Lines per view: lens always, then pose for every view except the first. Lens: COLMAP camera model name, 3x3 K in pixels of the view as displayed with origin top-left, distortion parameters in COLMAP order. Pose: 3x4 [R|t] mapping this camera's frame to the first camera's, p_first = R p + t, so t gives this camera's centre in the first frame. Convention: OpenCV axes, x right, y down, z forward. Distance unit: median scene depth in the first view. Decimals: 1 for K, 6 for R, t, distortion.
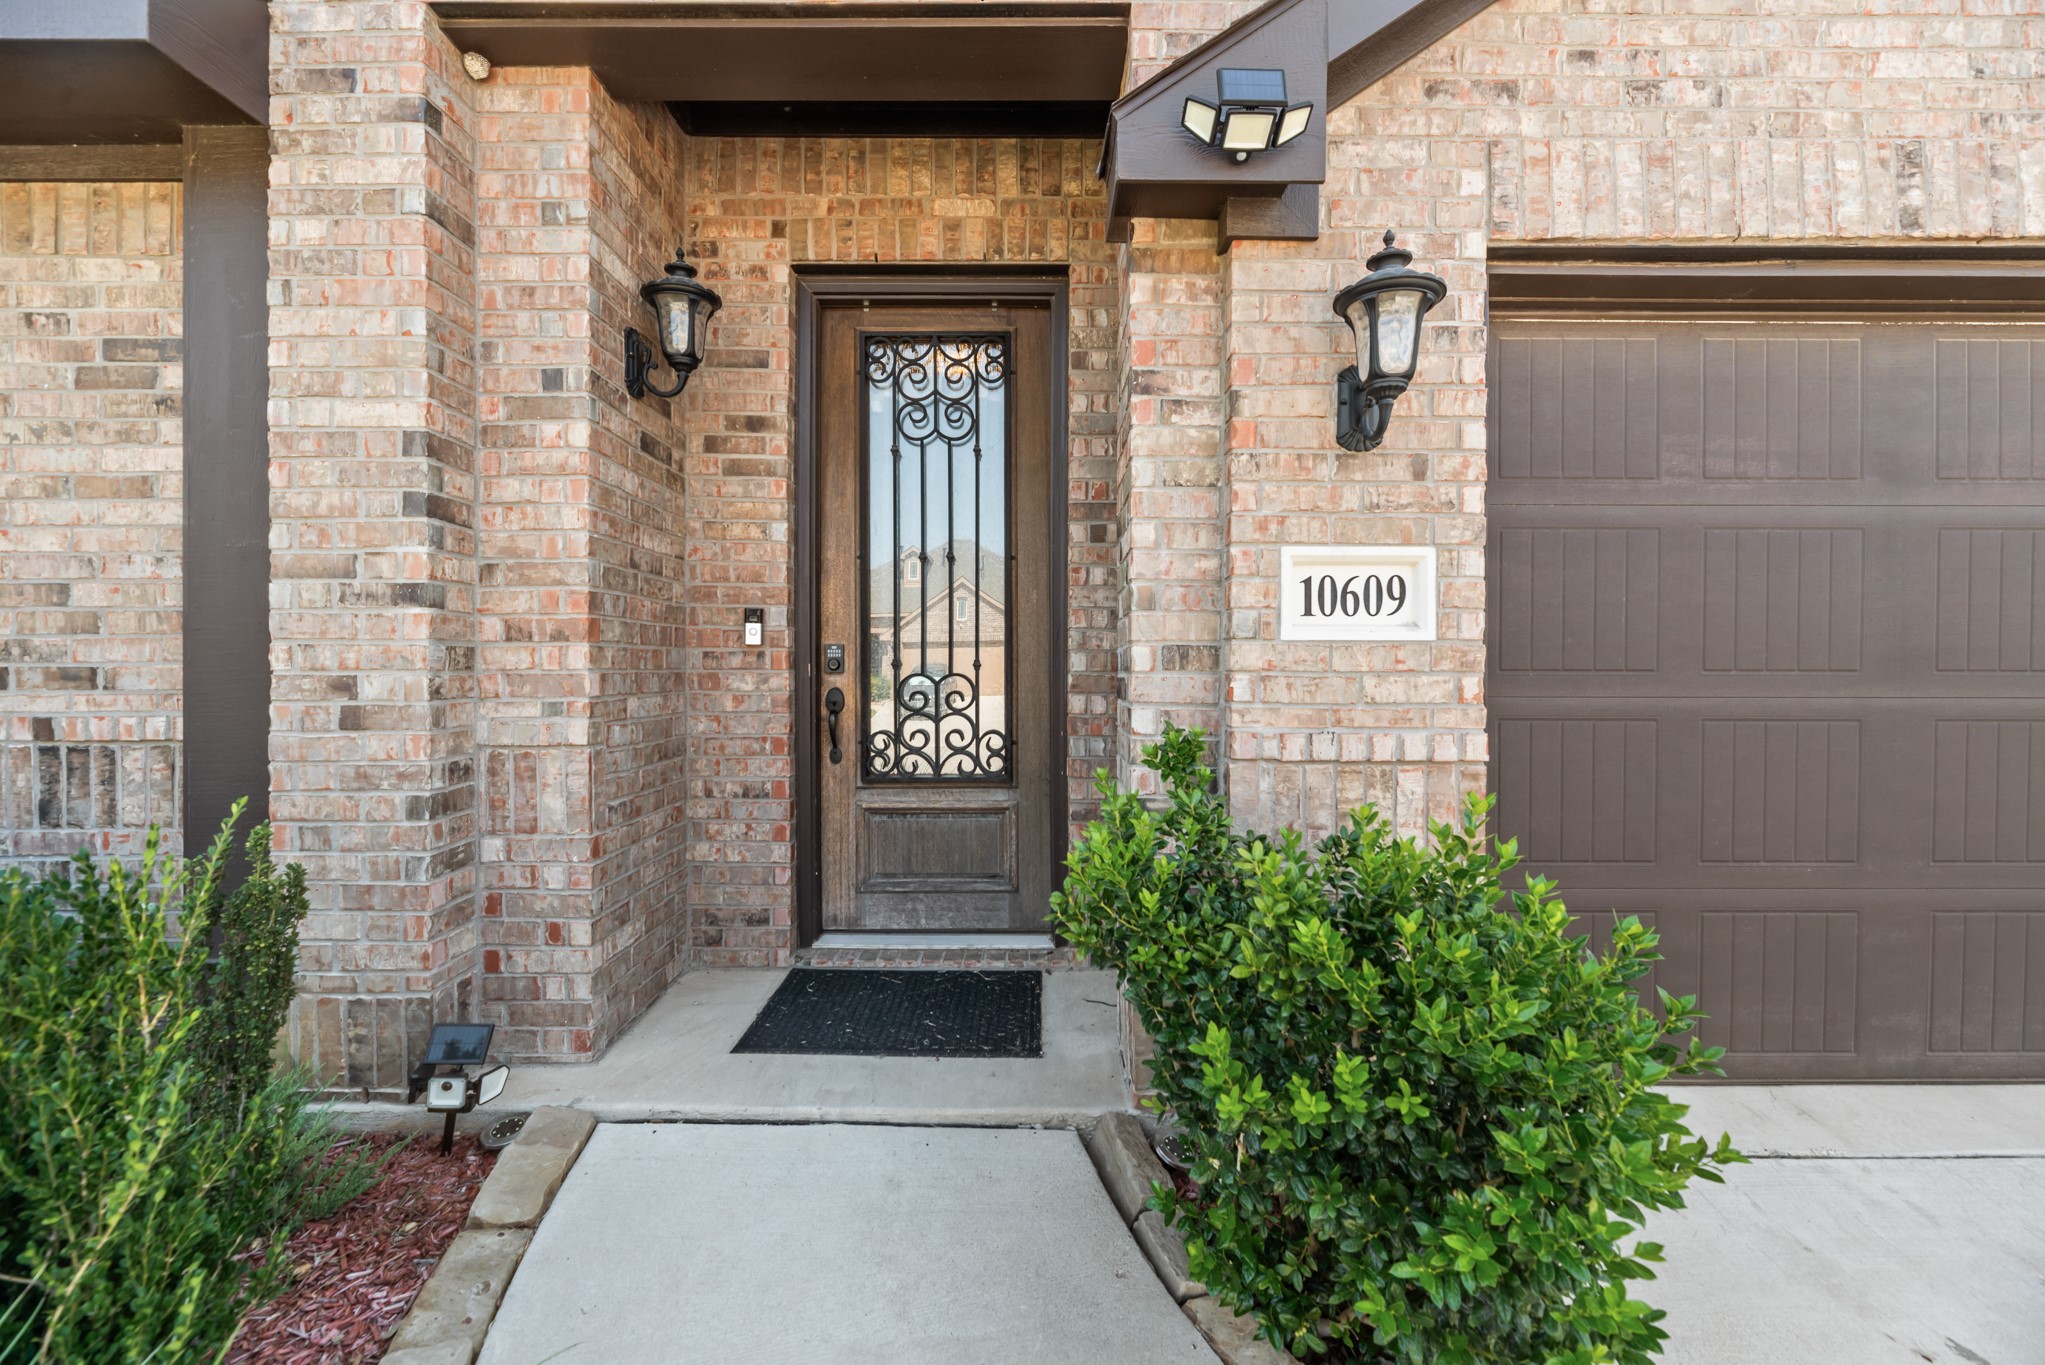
lens RADIAL K [[842.9, 0, 1065.2], [0, 842.9, 665.1], [0, 0, 1]] dist [-0.000191, -0.000065]
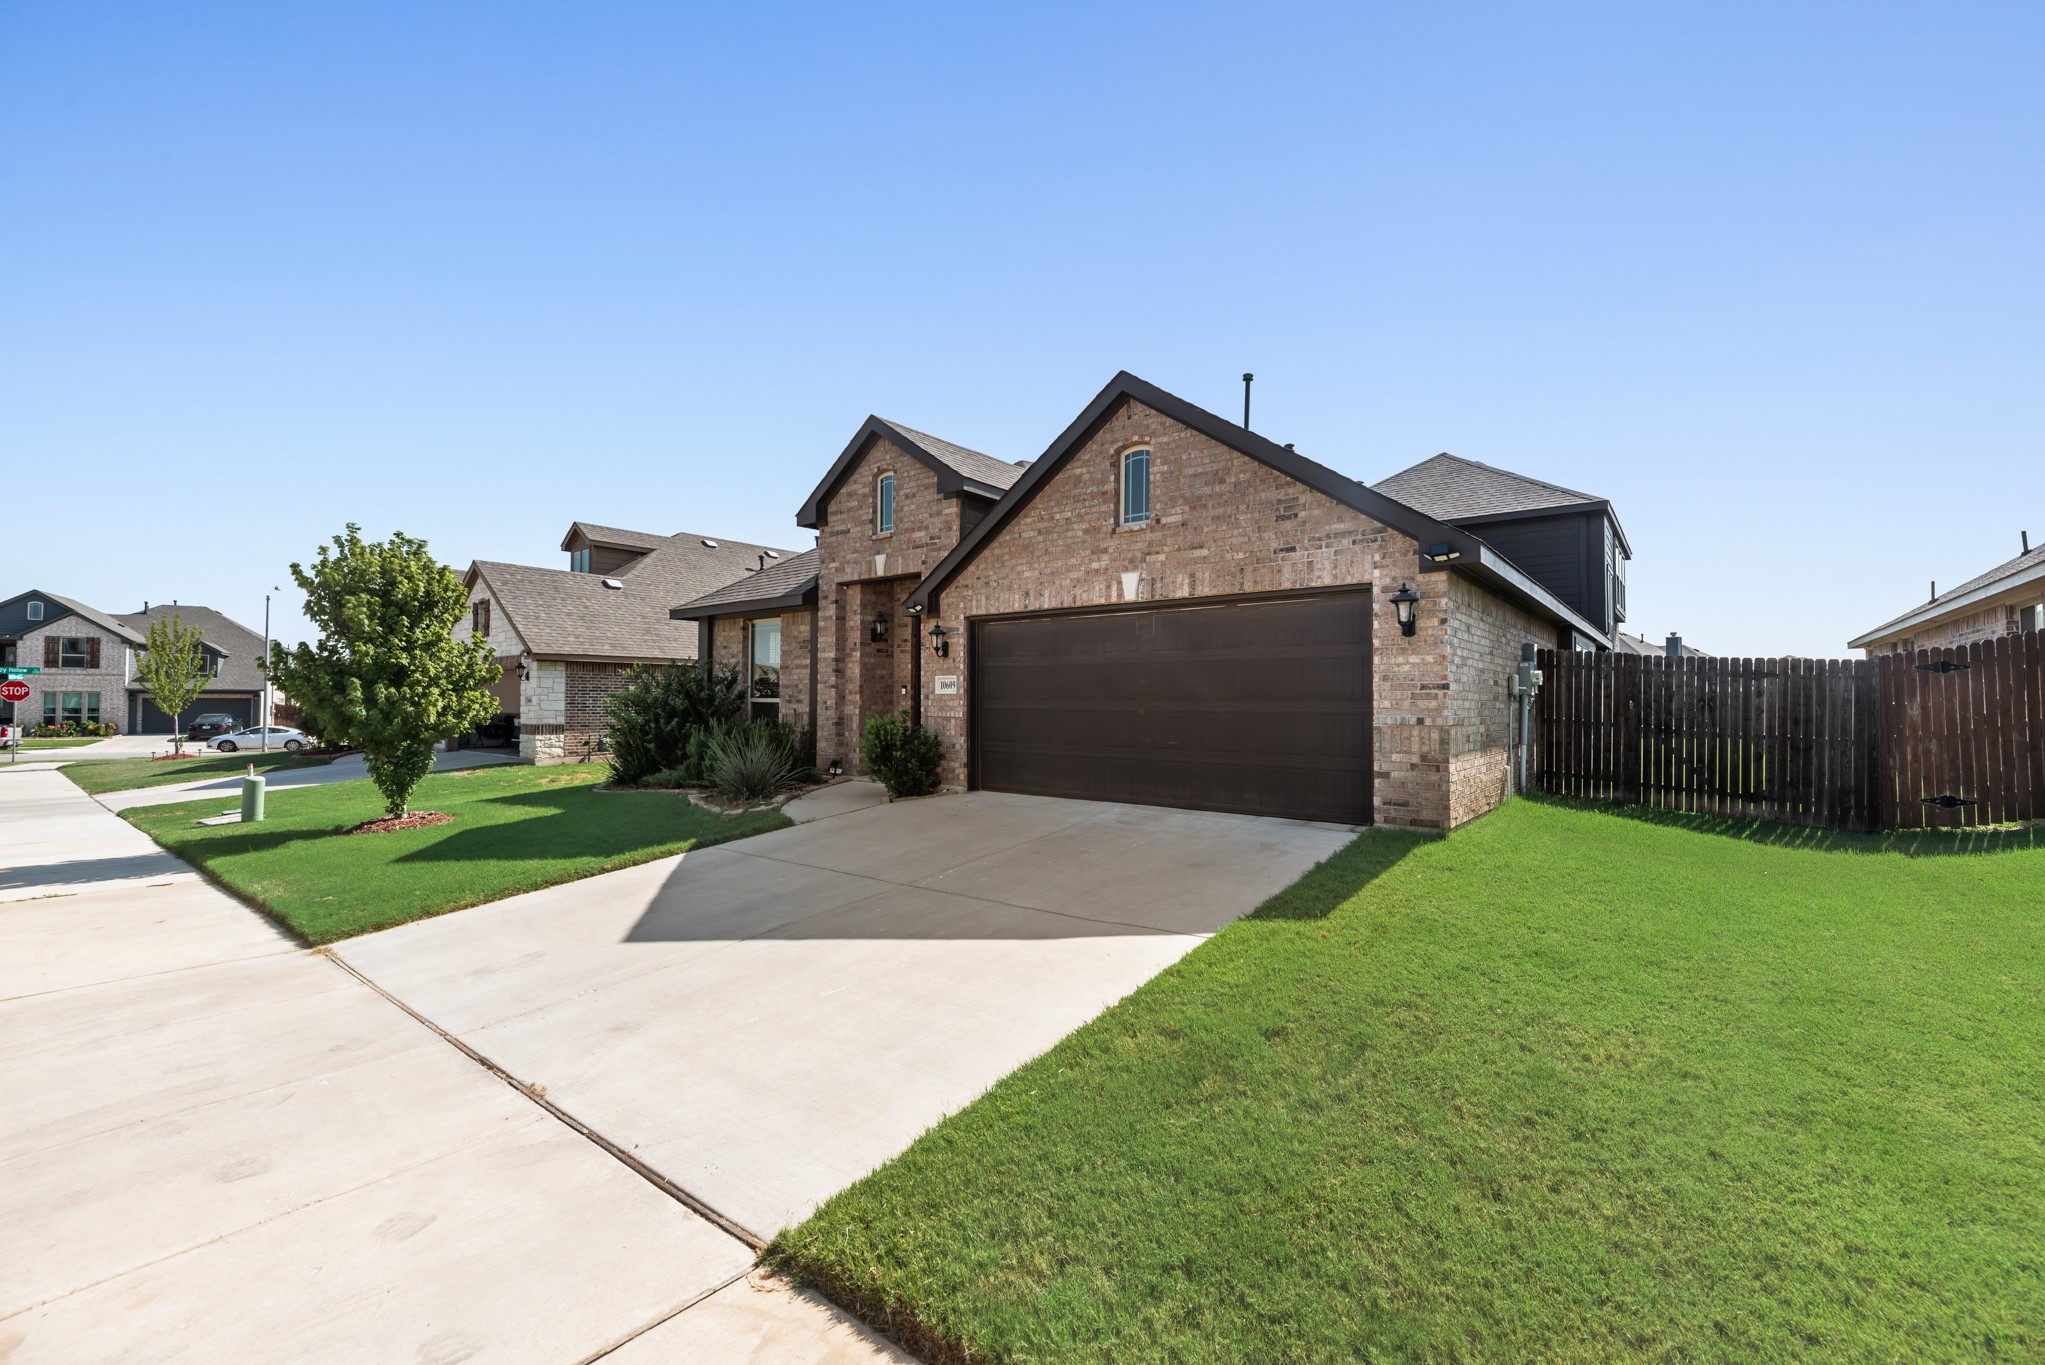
lens RADIAL K [[842.9, 0, 1065.2], [0, 842.9, 665.1], [0, 0, 1]] dist [-0.000191, -0.000065]
pose [[0.797958, -0.025748, -0.602163, 3.589060], [0.001883, 0.999189, -0.040228, 0.003932], [0.602711, 0.030966, 0.797359, -2.389466]]
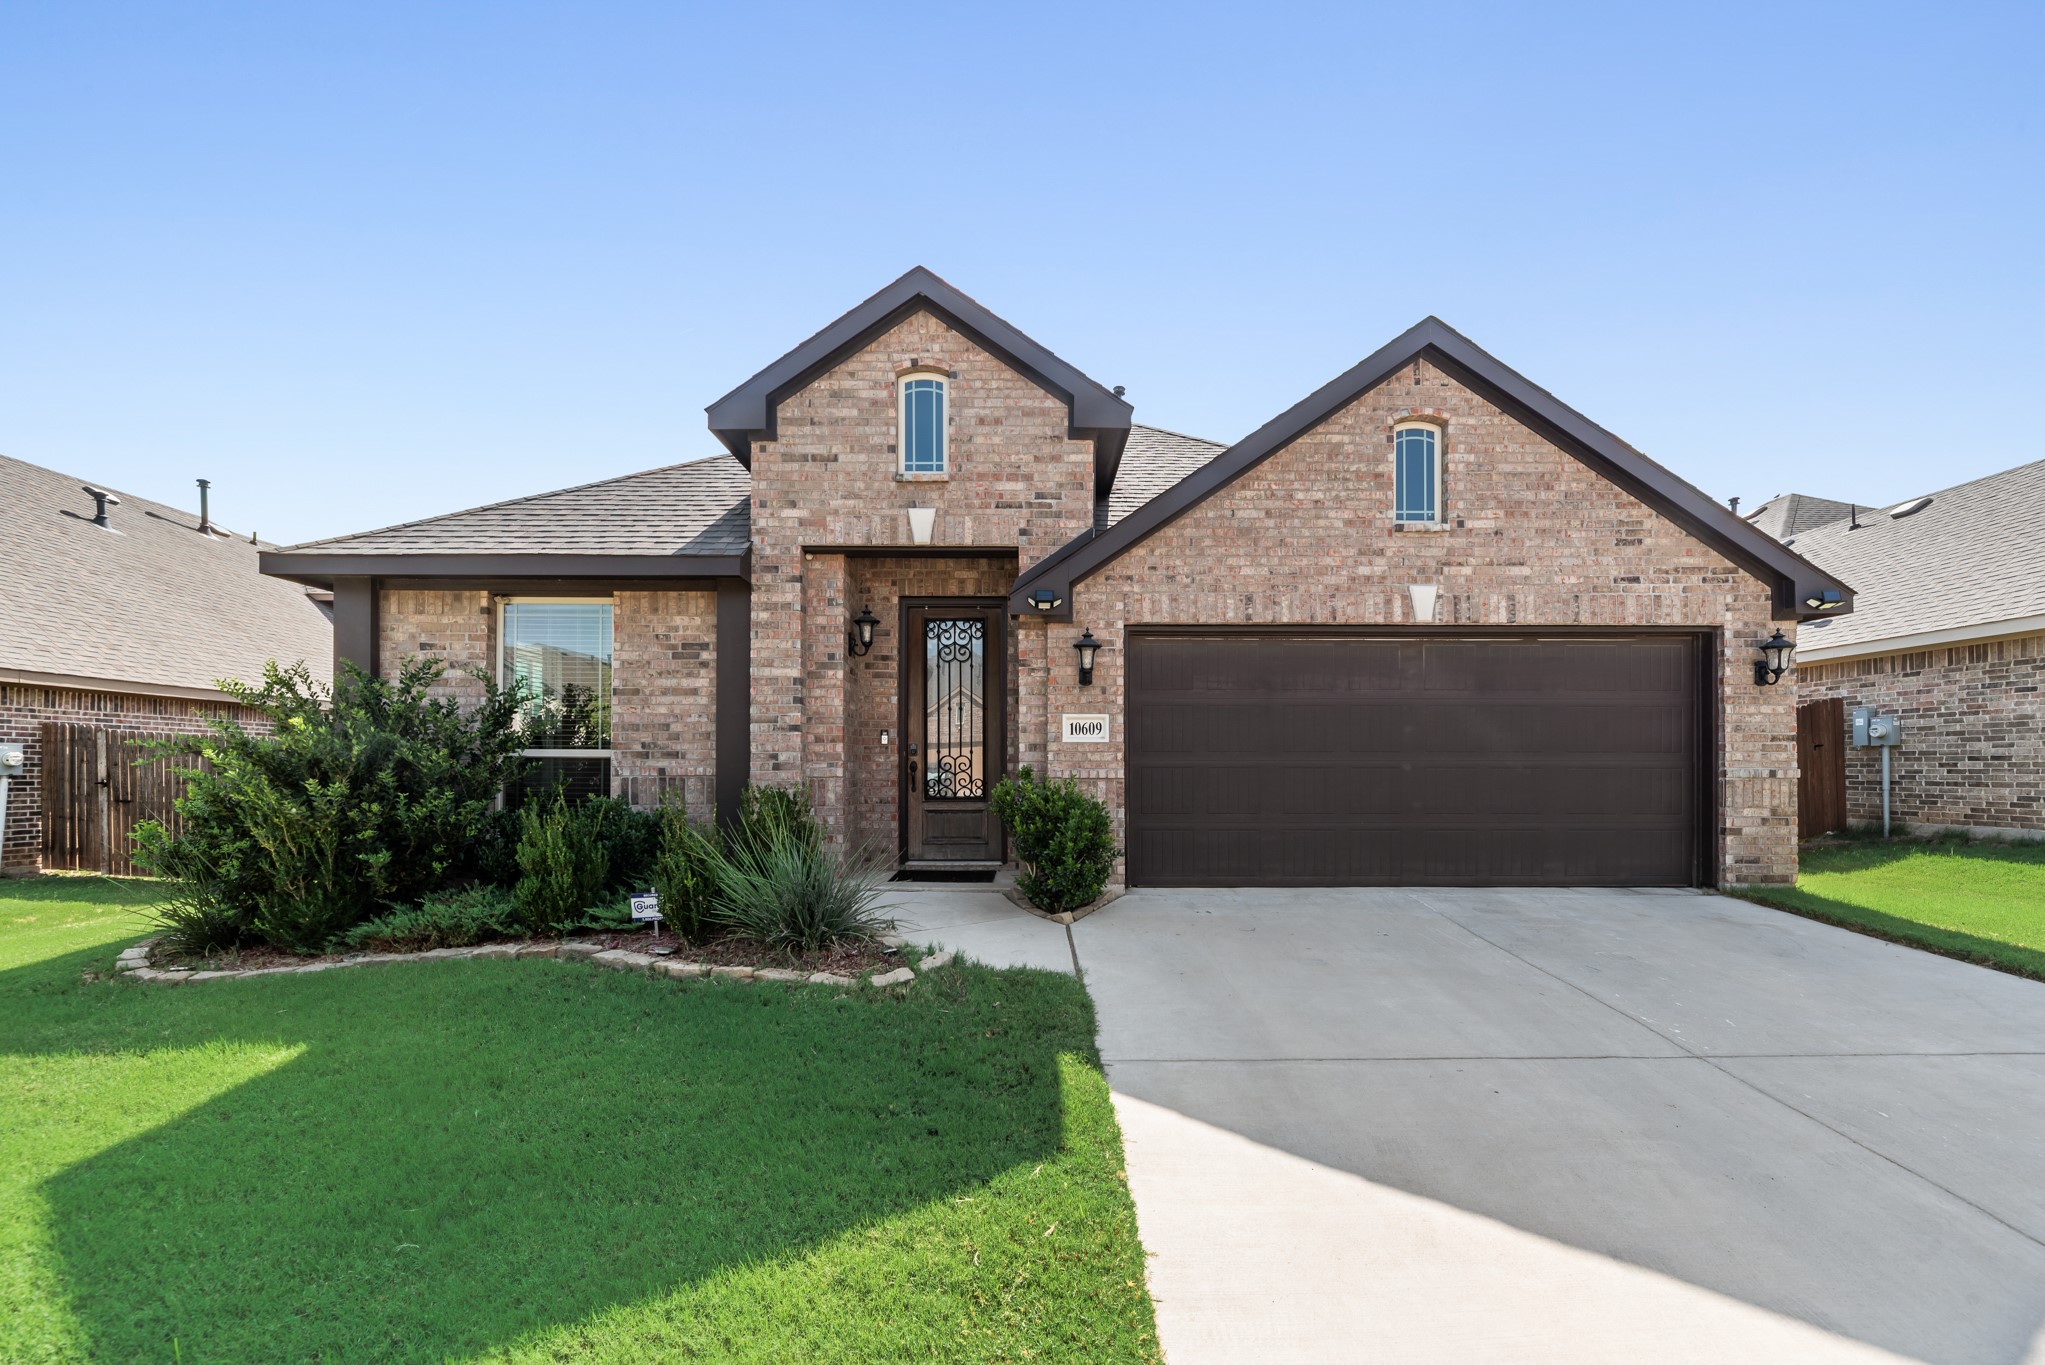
lens RADIAL K [[851.1, 0, 1079.8], [0, 851.1, 749.9], [0, 0, 1]] dist [-0.000869, -0.000127]
pose [[0.999758, -0.000939, 0.022000, 0.220078], [0.001345, 0.999829, -0.018422, 0.055887], [-0.021979, 0.018447, 0.999588, -2.086835]]
